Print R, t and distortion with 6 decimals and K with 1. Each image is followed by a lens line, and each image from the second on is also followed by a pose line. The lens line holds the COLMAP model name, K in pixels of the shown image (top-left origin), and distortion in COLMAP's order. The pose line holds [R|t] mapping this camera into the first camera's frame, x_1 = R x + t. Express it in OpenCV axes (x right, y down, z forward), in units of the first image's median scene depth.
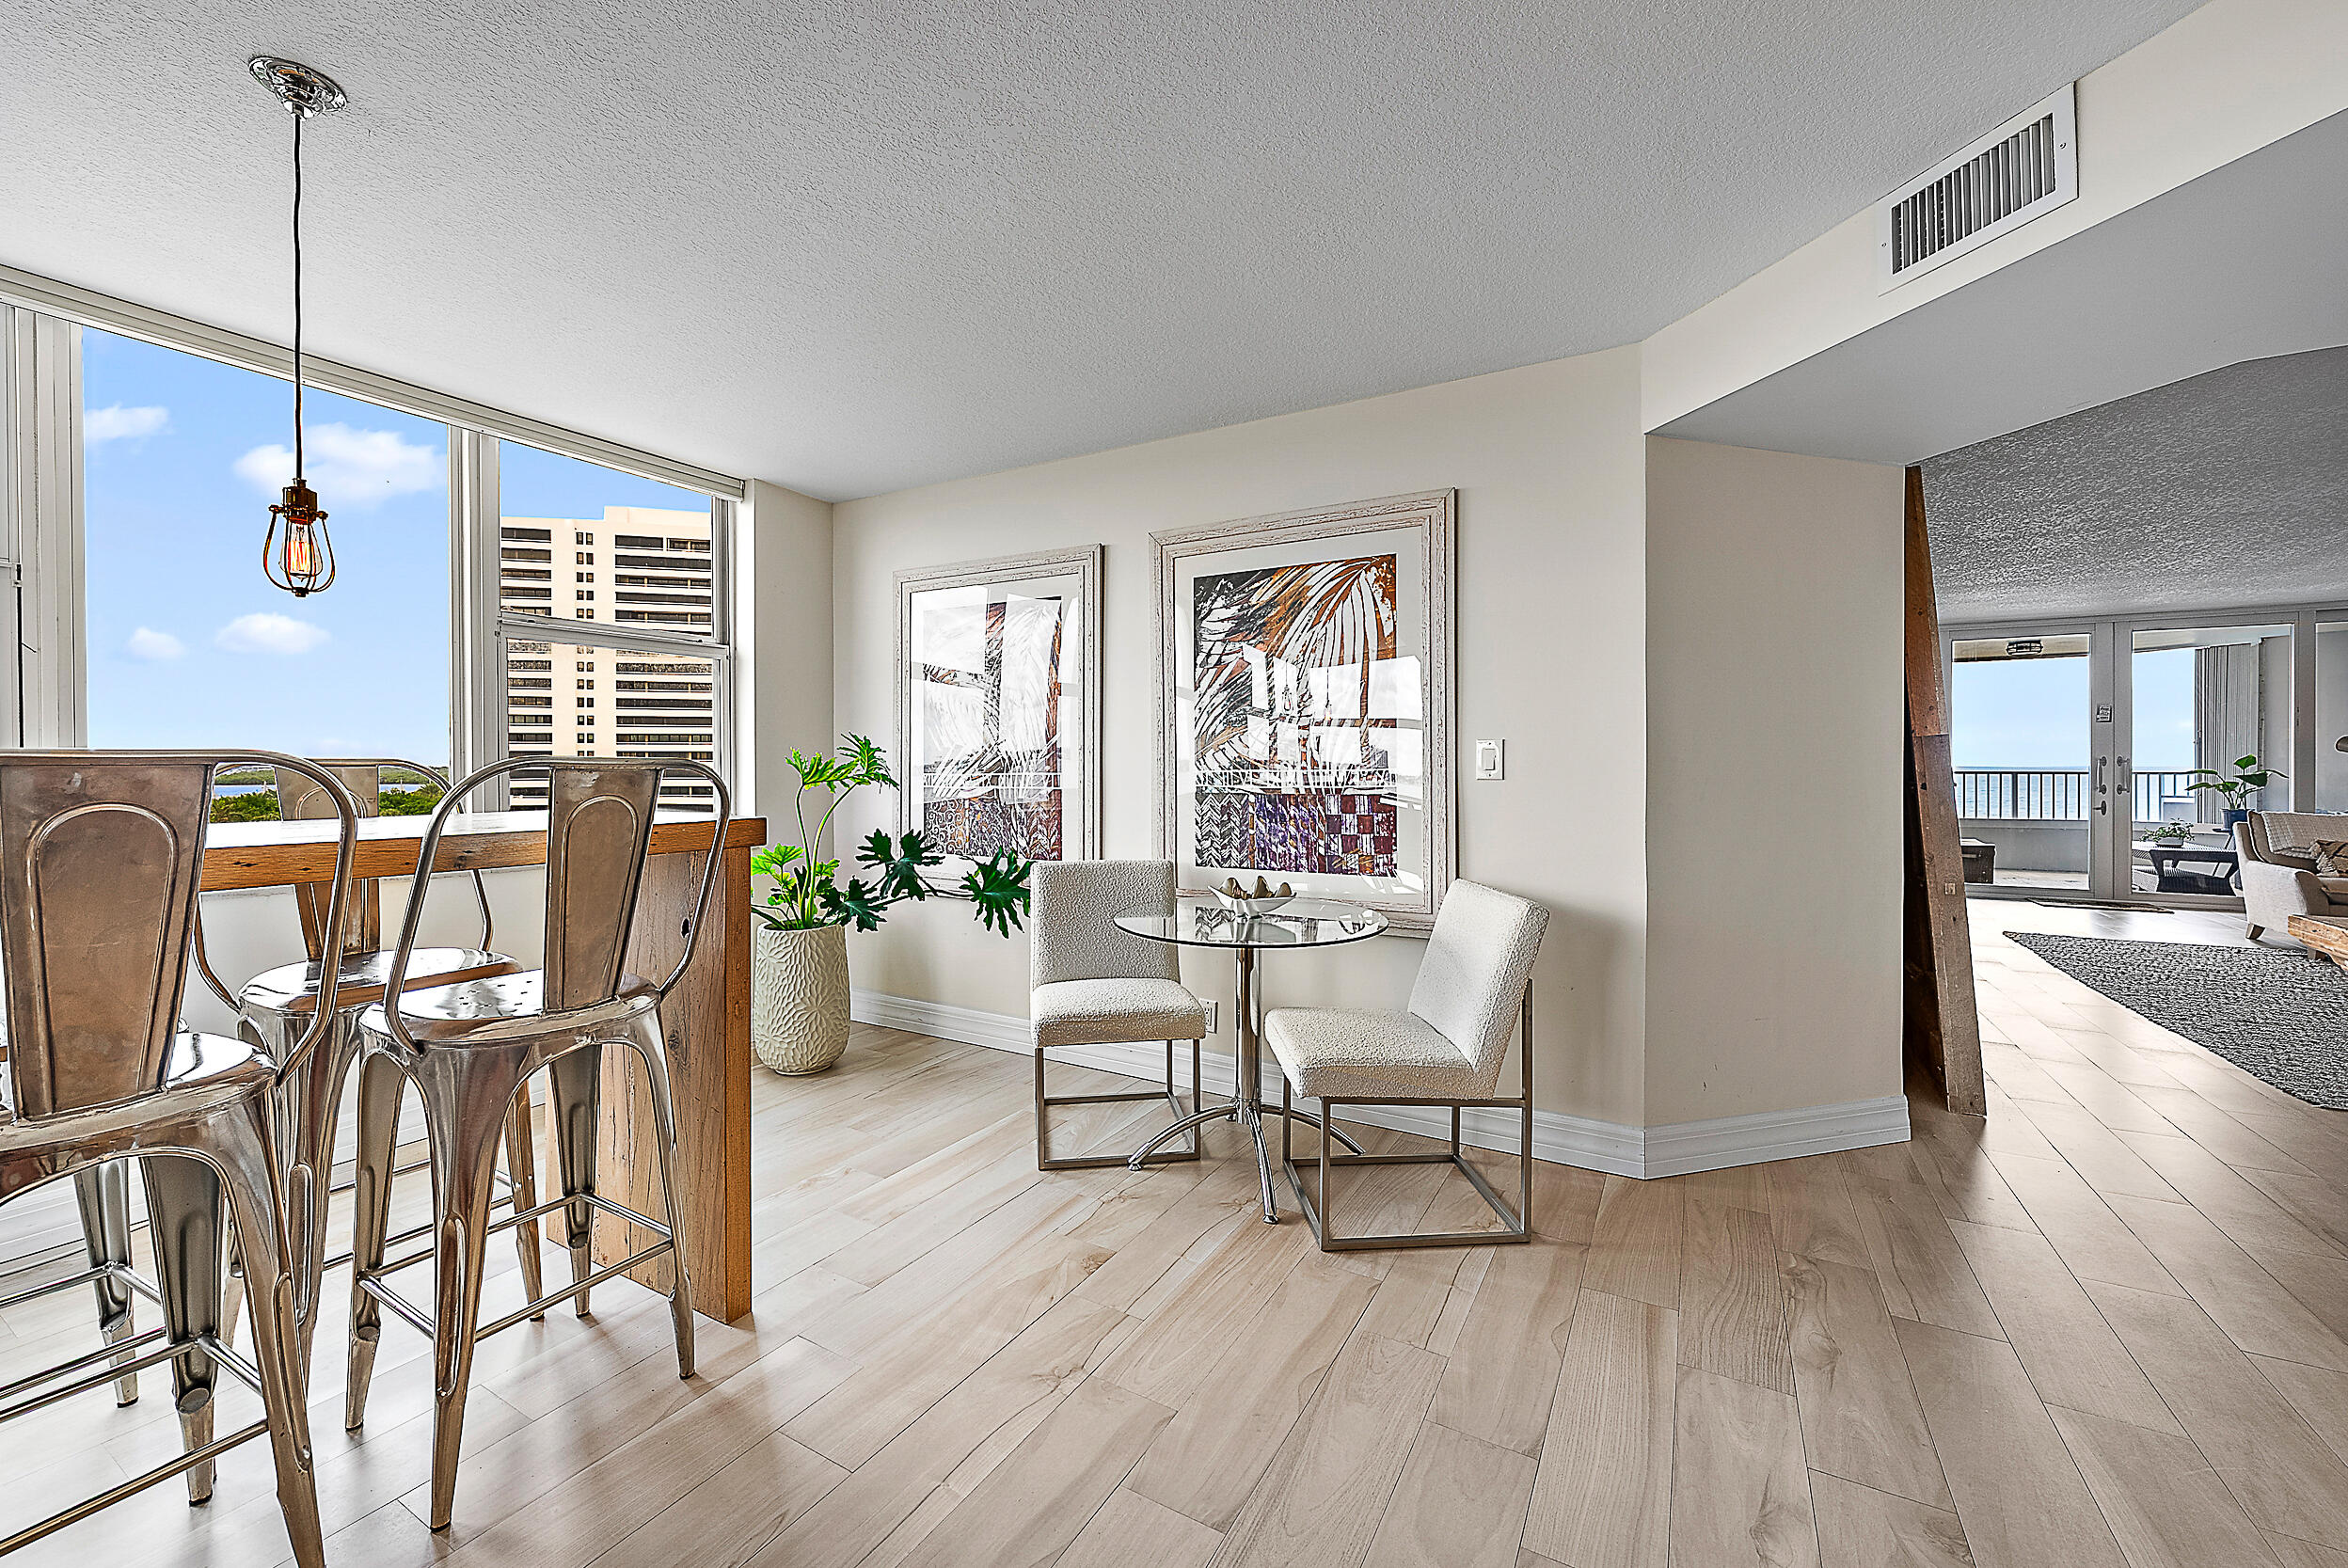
lens RADIAL K [[939.8, 0, 1204.0], [0, 939.8, 761.5], [0, 0, 1]] dist [-0.002955, 0.000510]
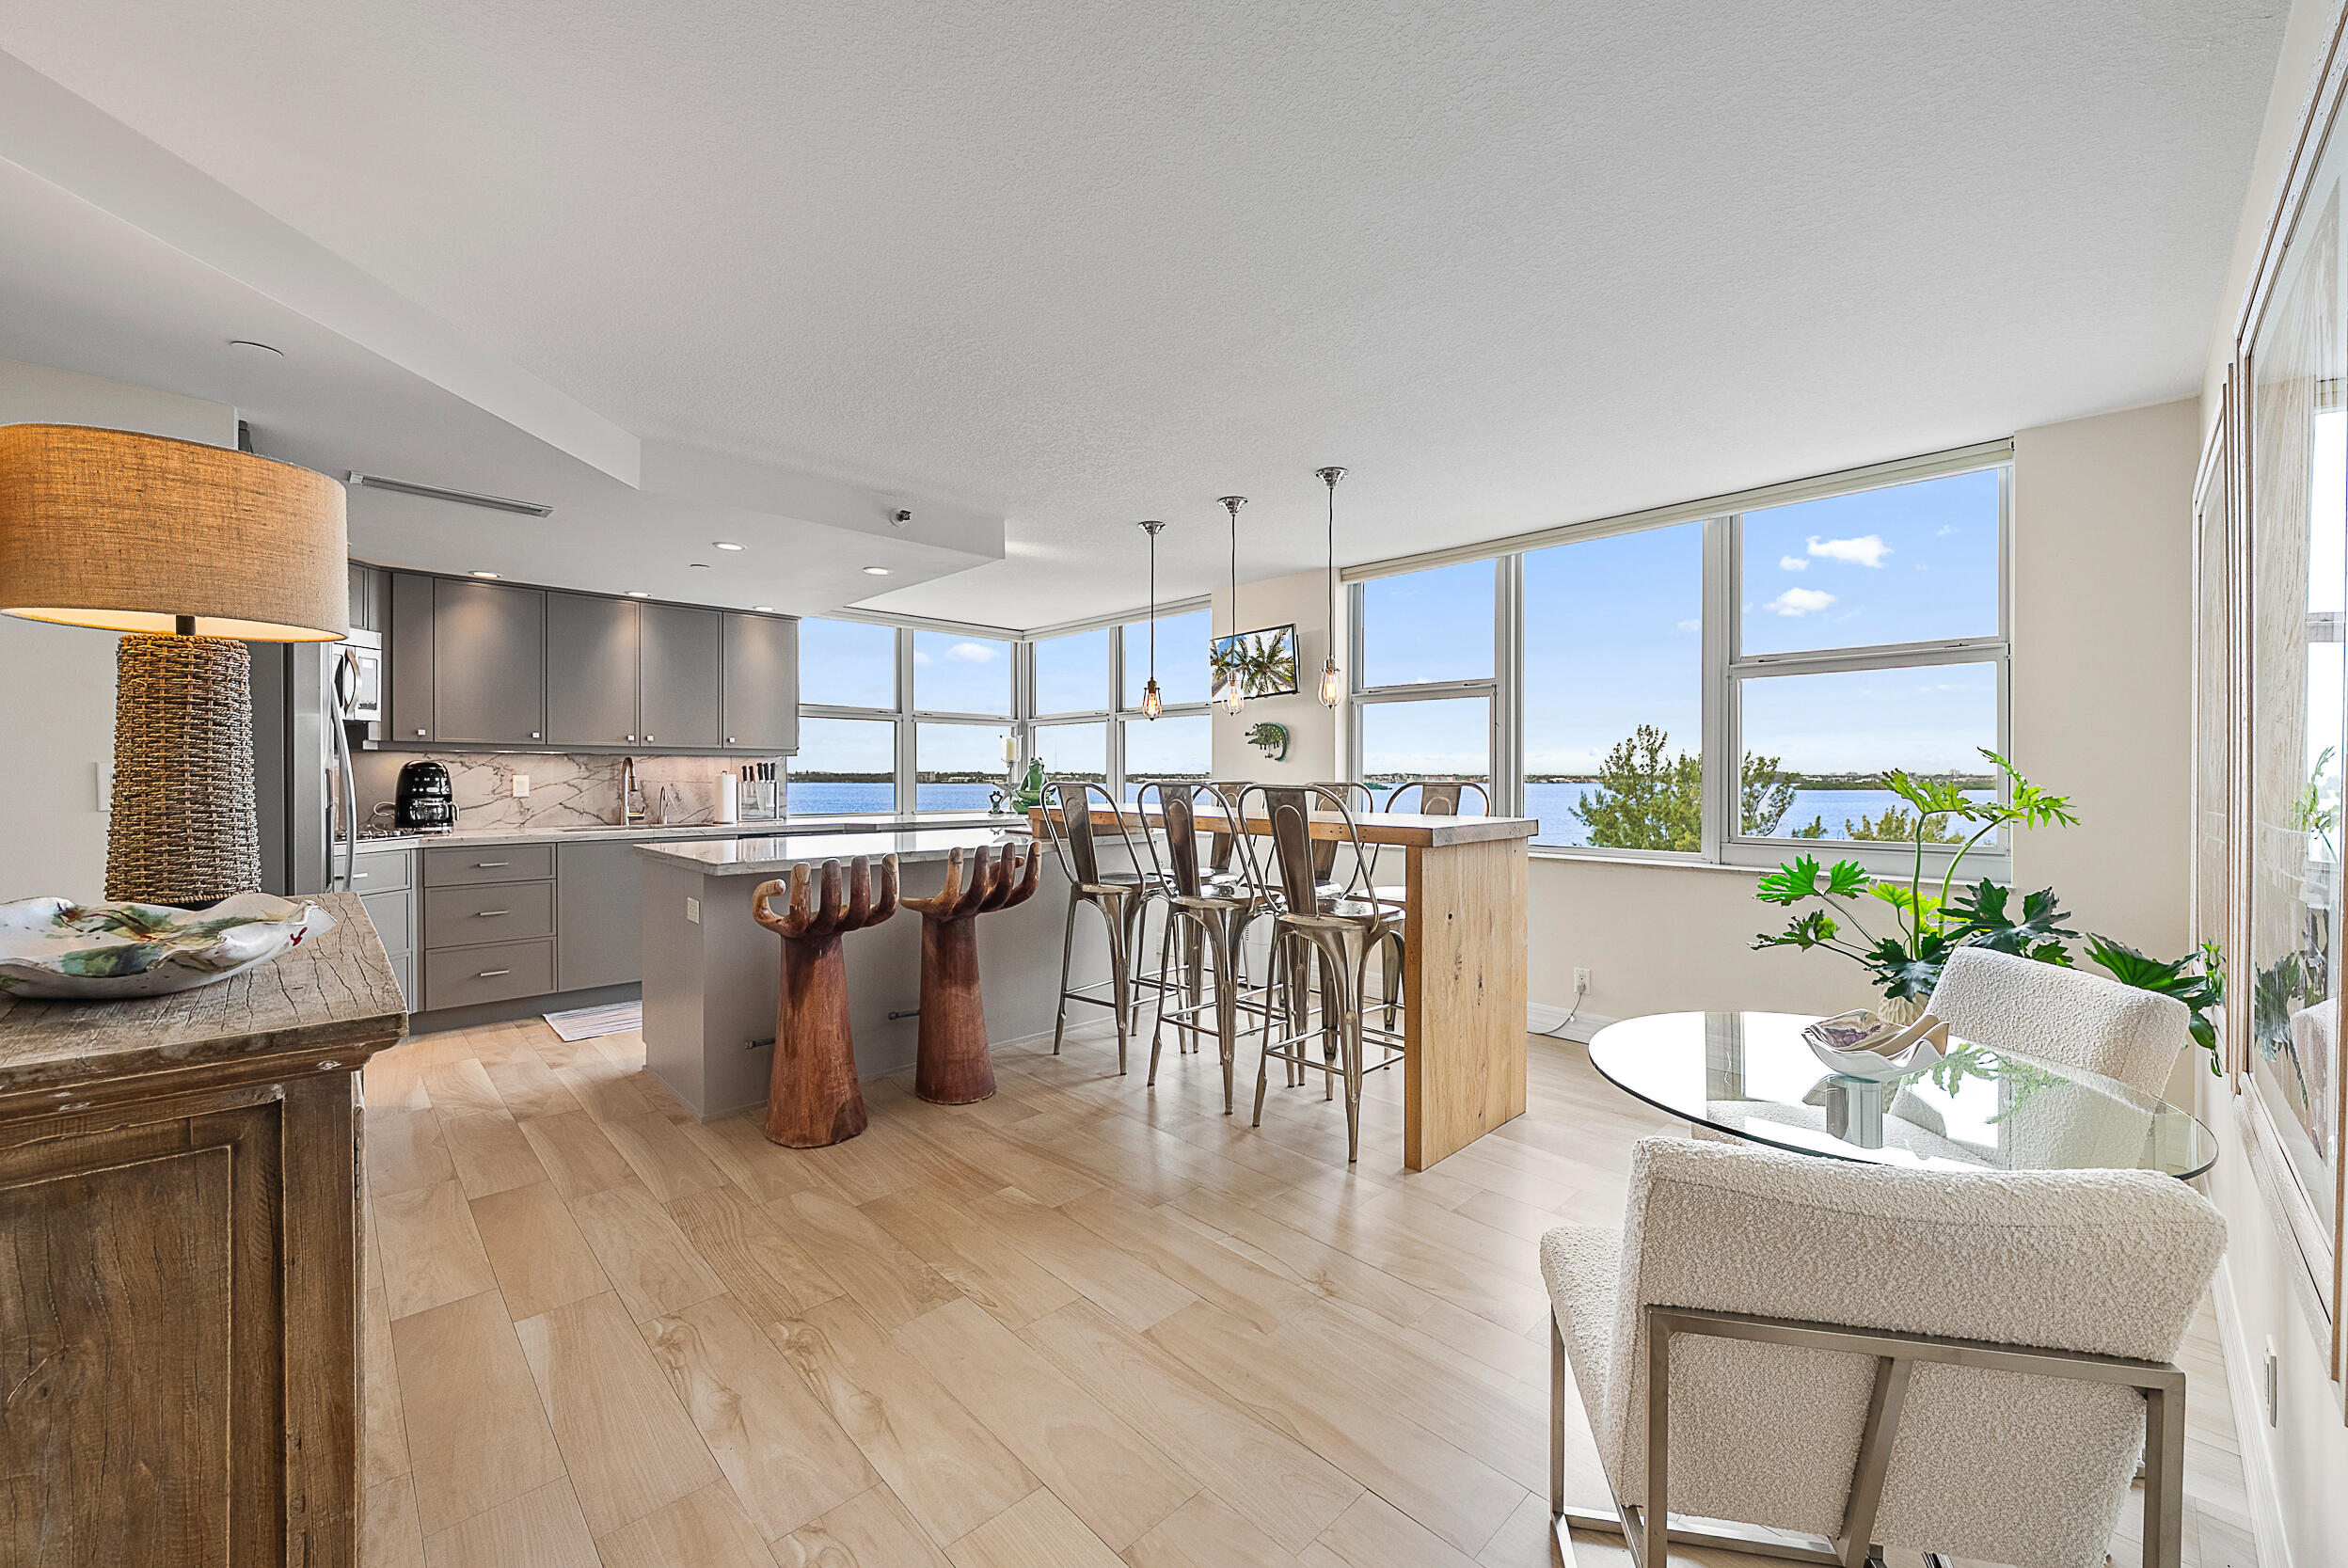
lens RADIAL K [[939.8, 0, 1168.9], [0, 939.8, 785.1], [0, 0, 1]] dist [-0.002955, 0.000510]
pose [[-0.312476, 0.015387, -0.949801, 0.705119], [0.001055, 0.999874, 0.015851, -0.017282], [0.949925, 0.003951, -0.312453, 0.776936]]
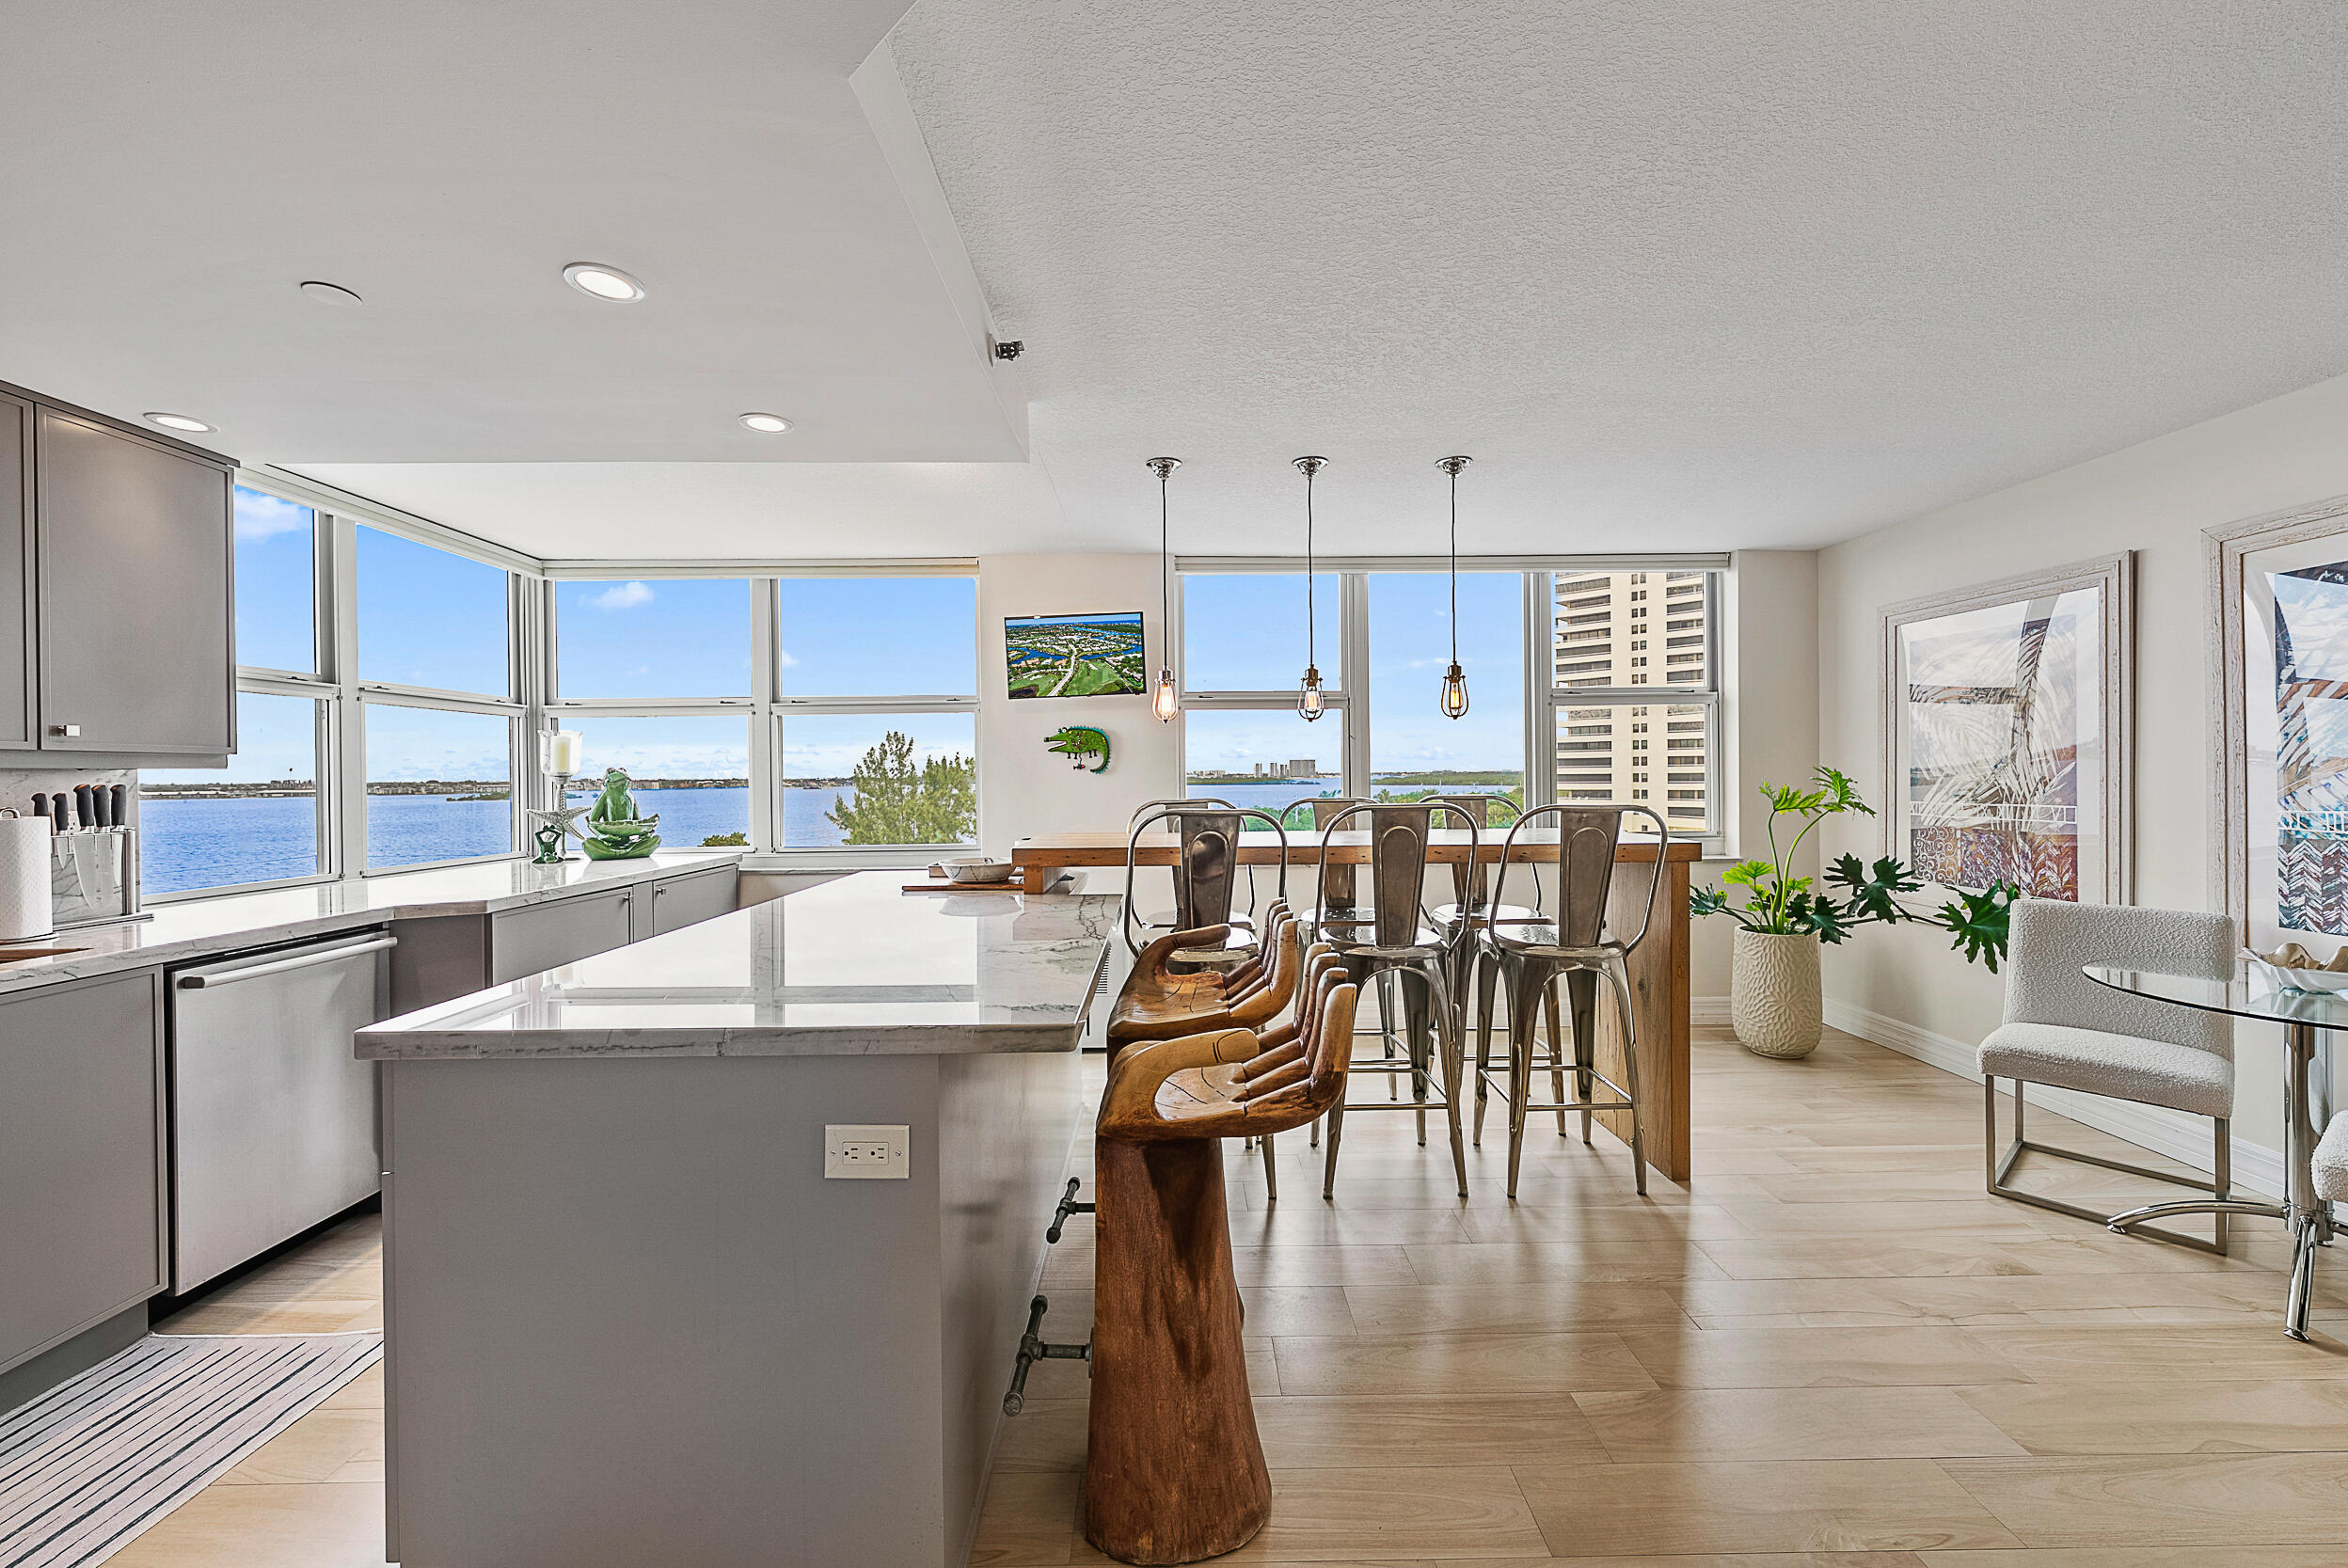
lens RADIAL K [[939.8, 0, 1172.5], [0, 939.8, 785.6], [0, 0, 1]] dist [-0.002955, 0.000510]
pose [[0.500974, 0.010997, -0.865392, 0.263910], [0.007824, 0.999821, 0.017235, -0.041179], [0.865427, -0.015405, 0.500799, -0.296169]]
